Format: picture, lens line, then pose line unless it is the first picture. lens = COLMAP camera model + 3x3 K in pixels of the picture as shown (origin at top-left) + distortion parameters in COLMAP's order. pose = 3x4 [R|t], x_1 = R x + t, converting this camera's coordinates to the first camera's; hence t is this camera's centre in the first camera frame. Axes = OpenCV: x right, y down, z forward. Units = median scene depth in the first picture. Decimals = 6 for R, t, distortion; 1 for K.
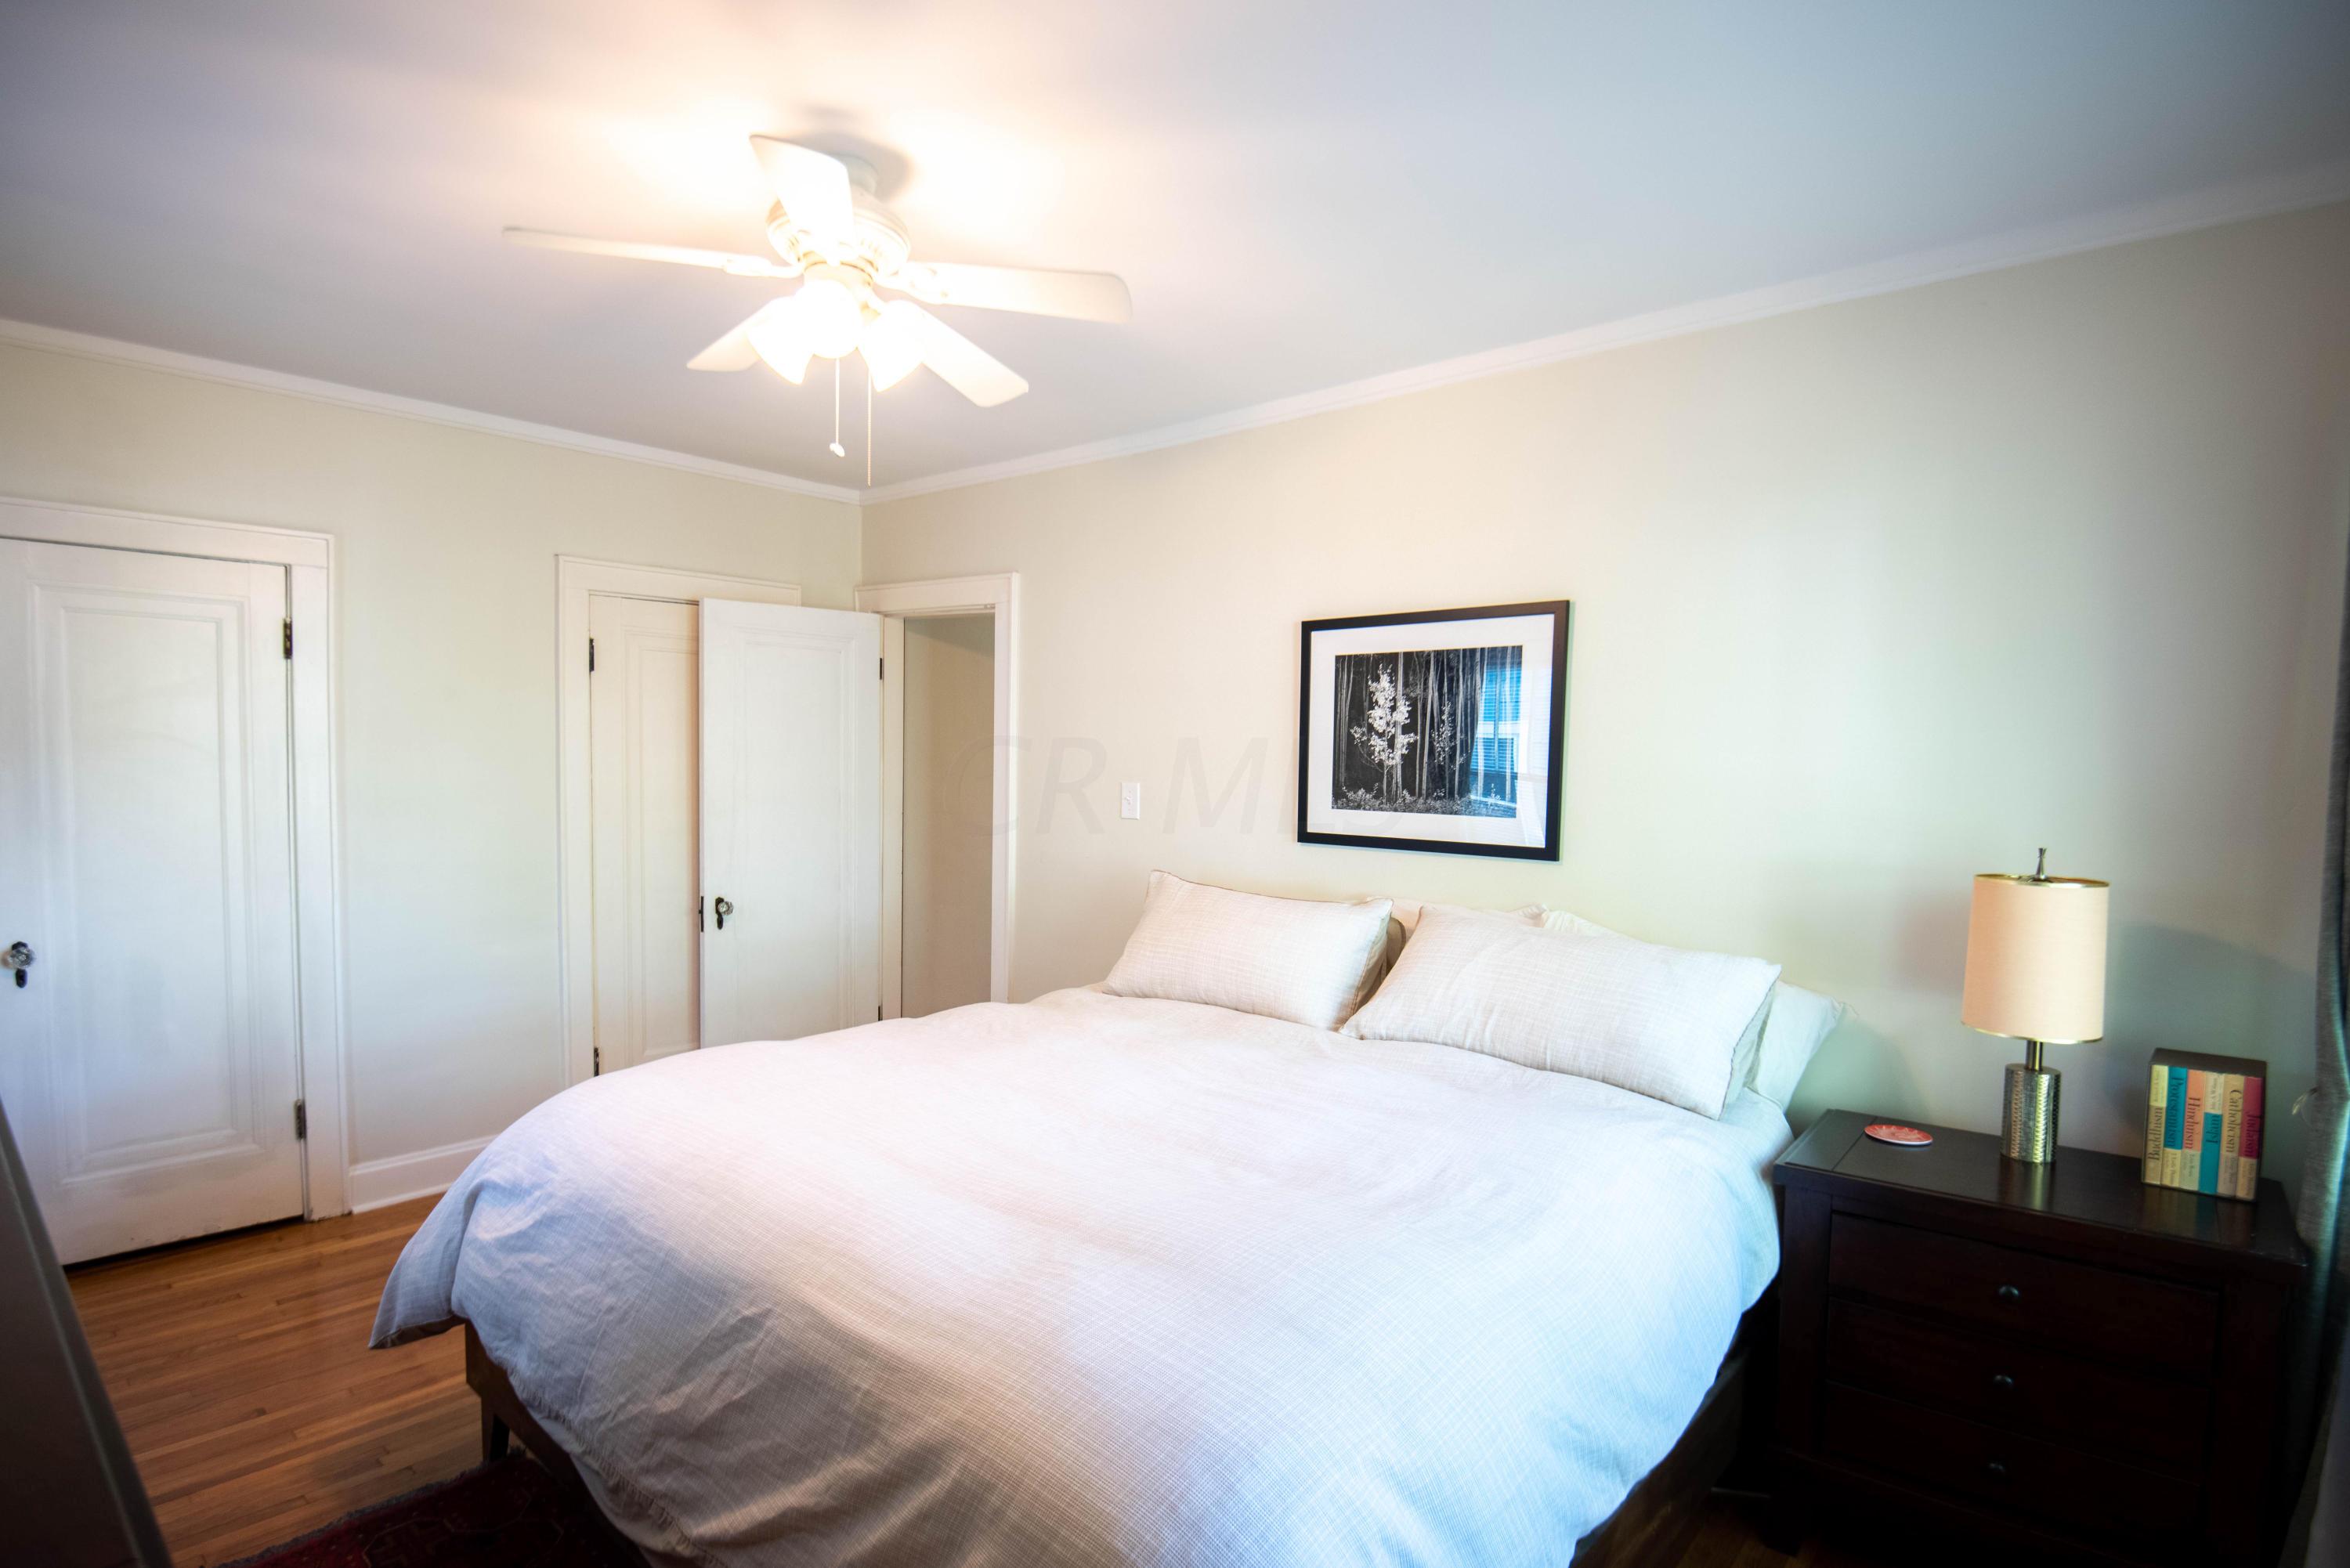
lens RADIAL K [[1127.4, 0, 1176.2], [0, 1127.4, 814.9], [0, 0, 1]] dist [-0.004566, -0.022664]
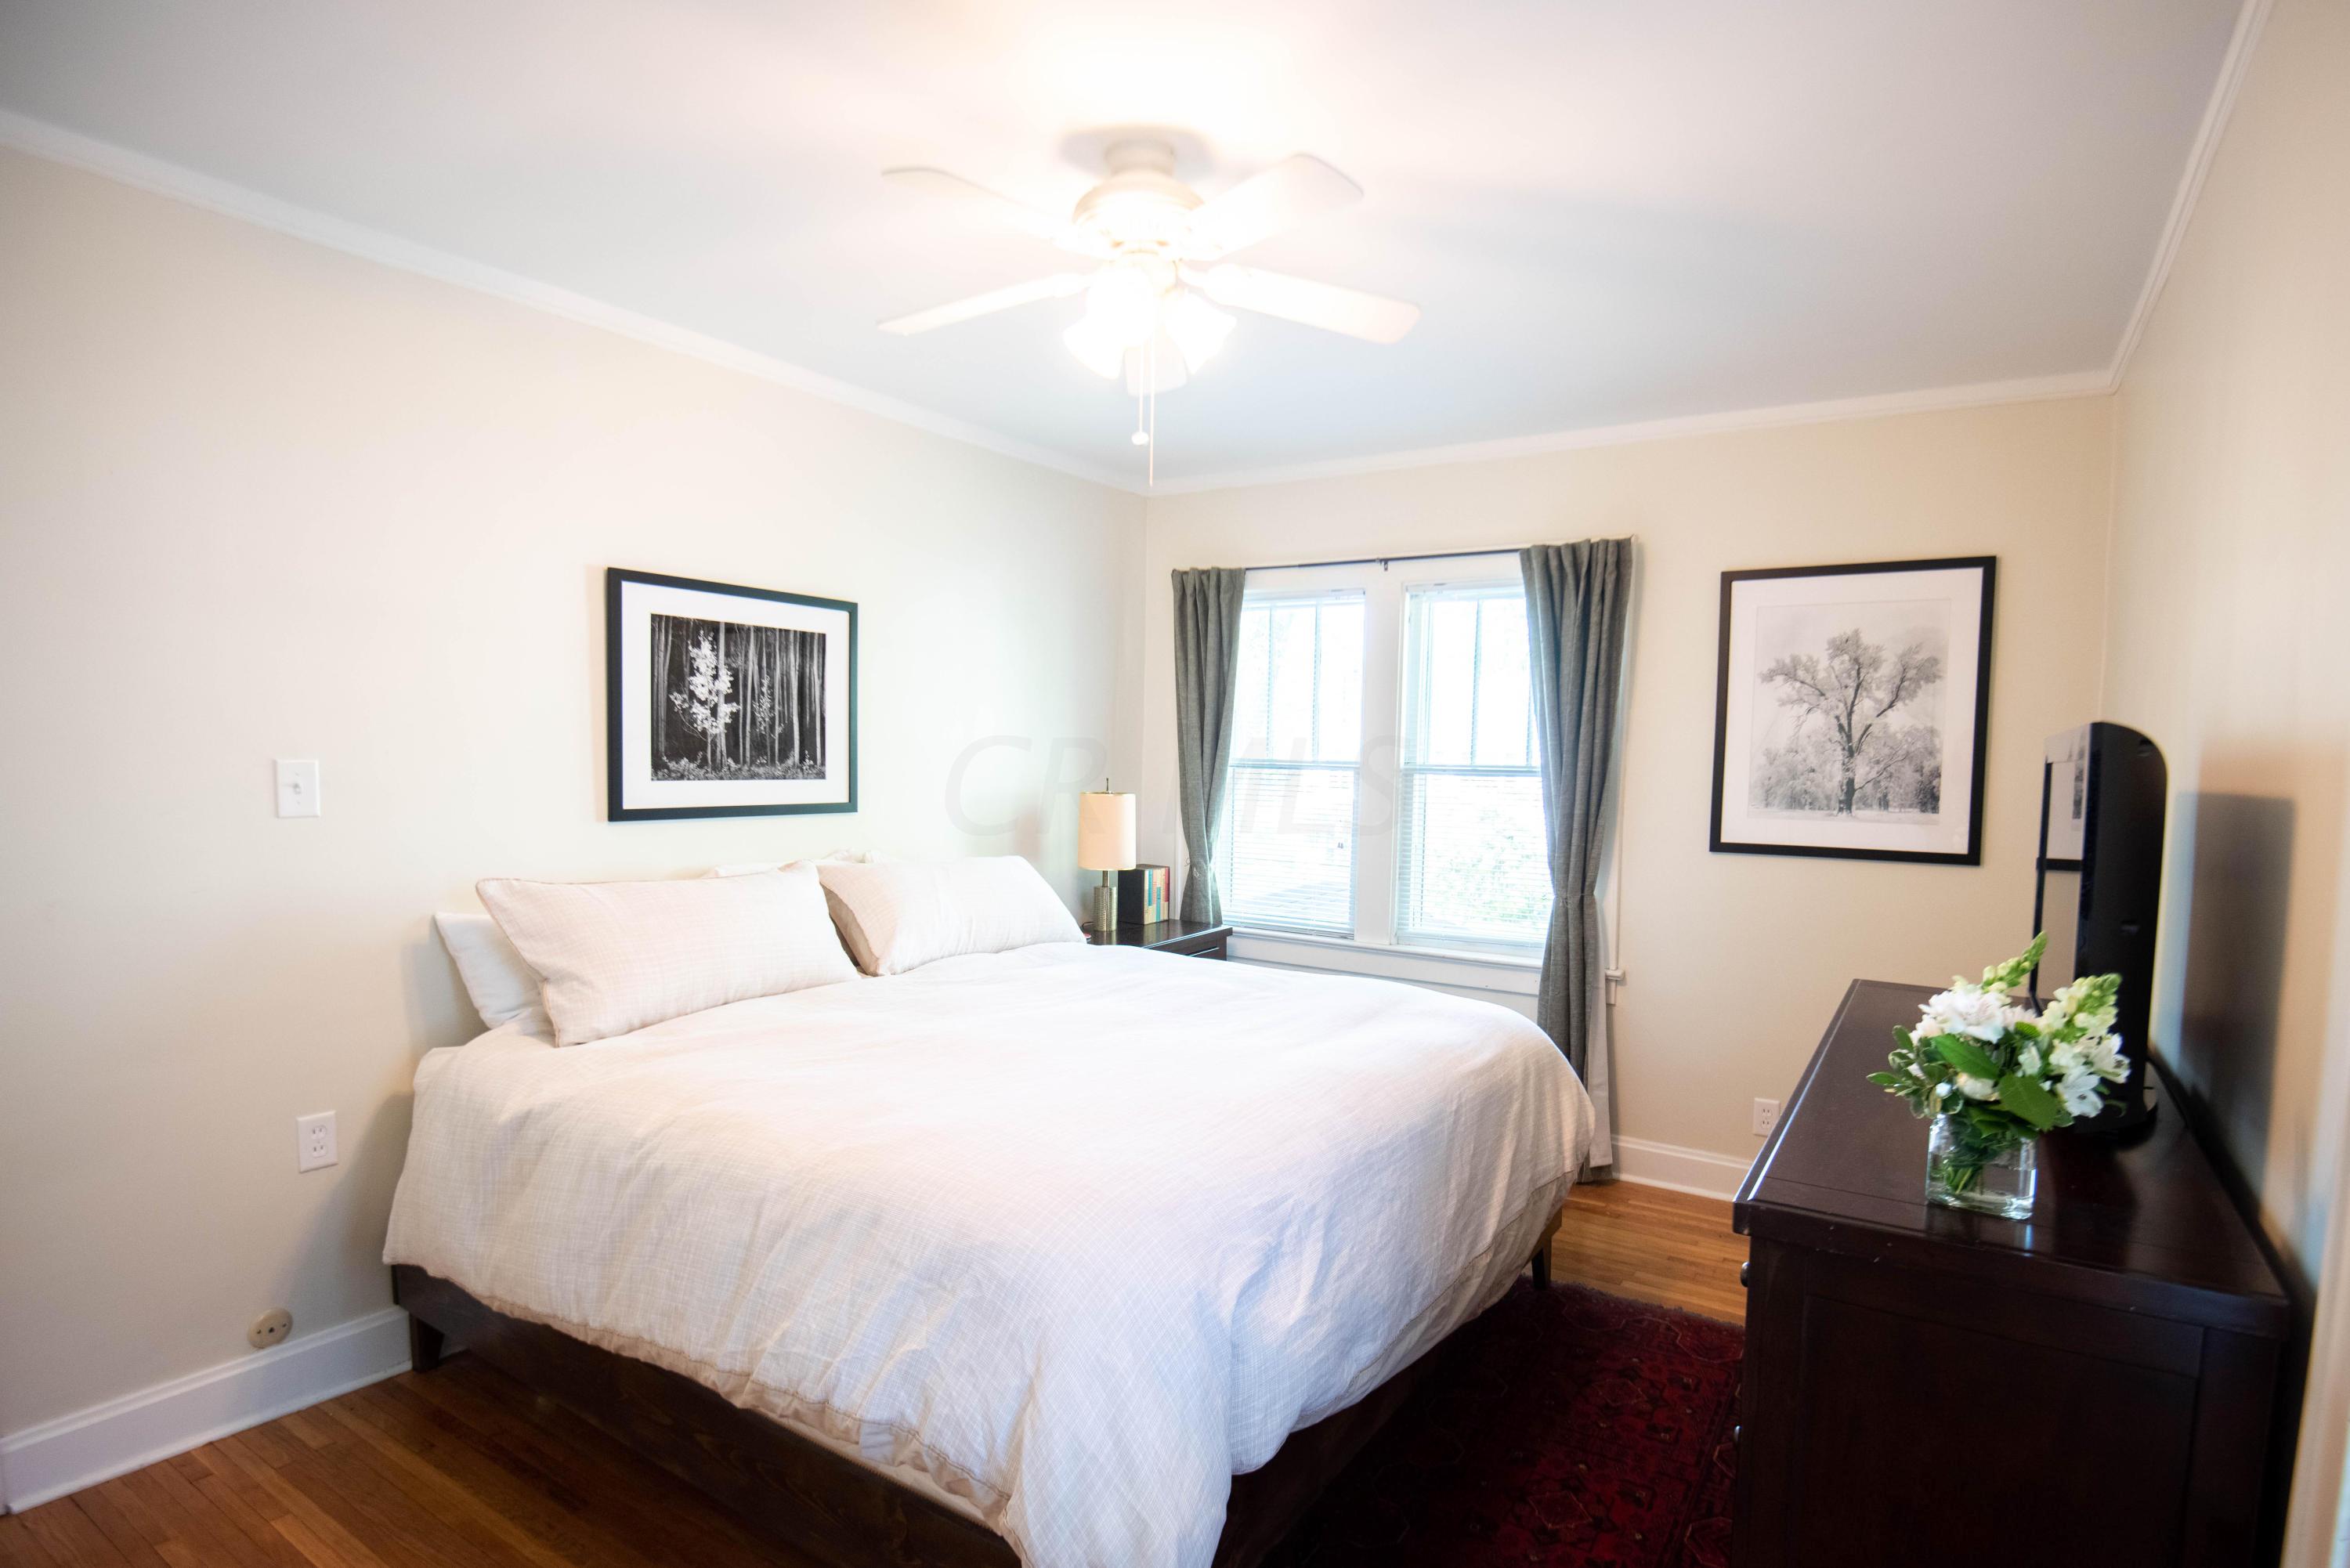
lens RADIAL K [[1127.4, 0, 1176.2], [0, 1127.4, 814.9], [0, 0, 1]] dist [-0.004566, -0.022664]
pose [[-0.081918, -0.077070, 0.993655, -0.839990], [0.024839, 0.996538, 0.079341, -0.041367], [-0.996329, 0.031181, -0.079720, 0.673181]]
